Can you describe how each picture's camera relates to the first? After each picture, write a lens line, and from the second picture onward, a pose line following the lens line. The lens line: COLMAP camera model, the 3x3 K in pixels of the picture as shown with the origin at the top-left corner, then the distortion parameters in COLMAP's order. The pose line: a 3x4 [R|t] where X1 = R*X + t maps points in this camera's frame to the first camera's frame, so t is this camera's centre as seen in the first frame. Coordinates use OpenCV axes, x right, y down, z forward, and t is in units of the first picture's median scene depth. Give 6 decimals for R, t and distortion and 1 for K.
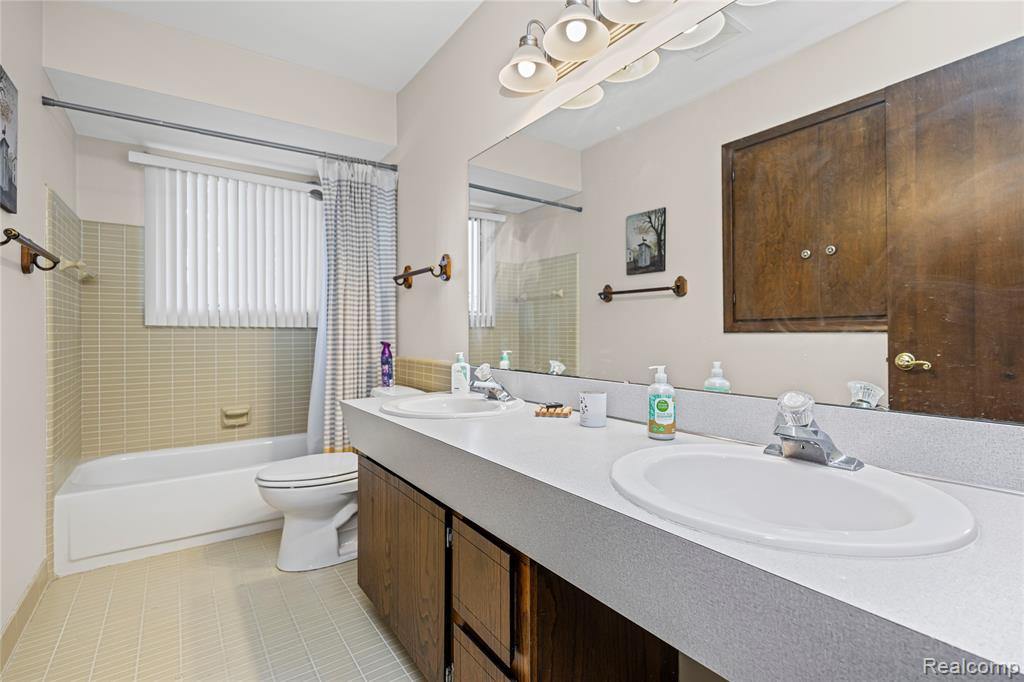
lens RADIAL K [[464.1, 0, 513.4], [0, 464.1, 332.5], [0, 0, 1]] dist [-0.002297, -0.000770]
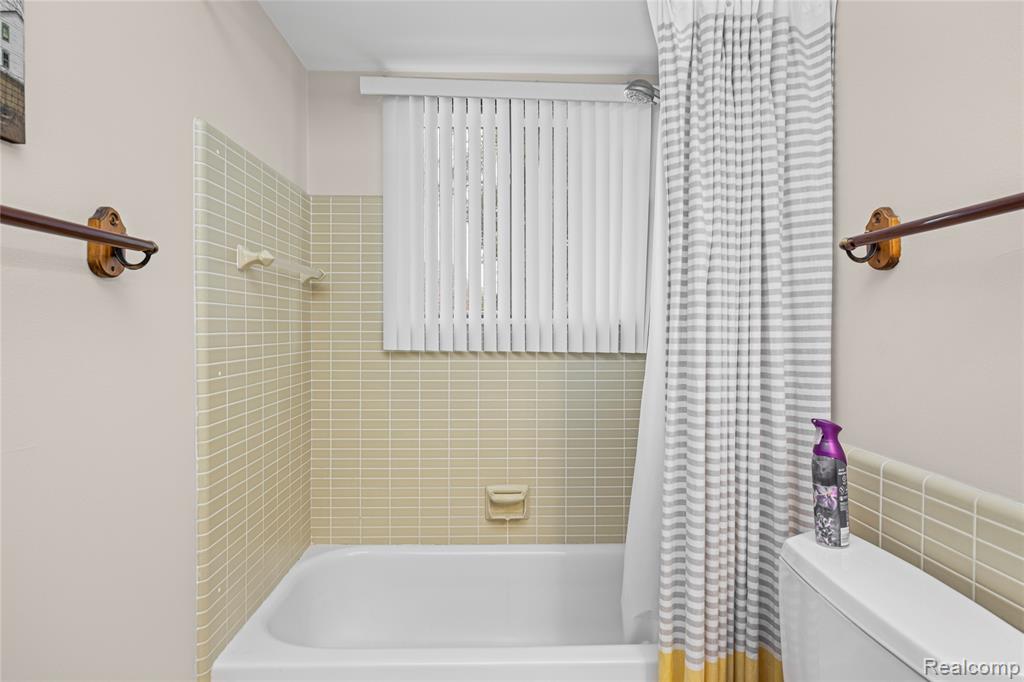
lens RADIAL K [[590.2, 0, 514.2], [0, 590.2, 333.5], [0, 0, 1]] dist [-0.000227, -0.000190]
pose [[0.834412, 0.006388, -0.551104, -0.213400], [-0.004826, 0.999979, 0.004283, -0.045863], [0.551120, -0.000914, 0.834426, 0.454279]]
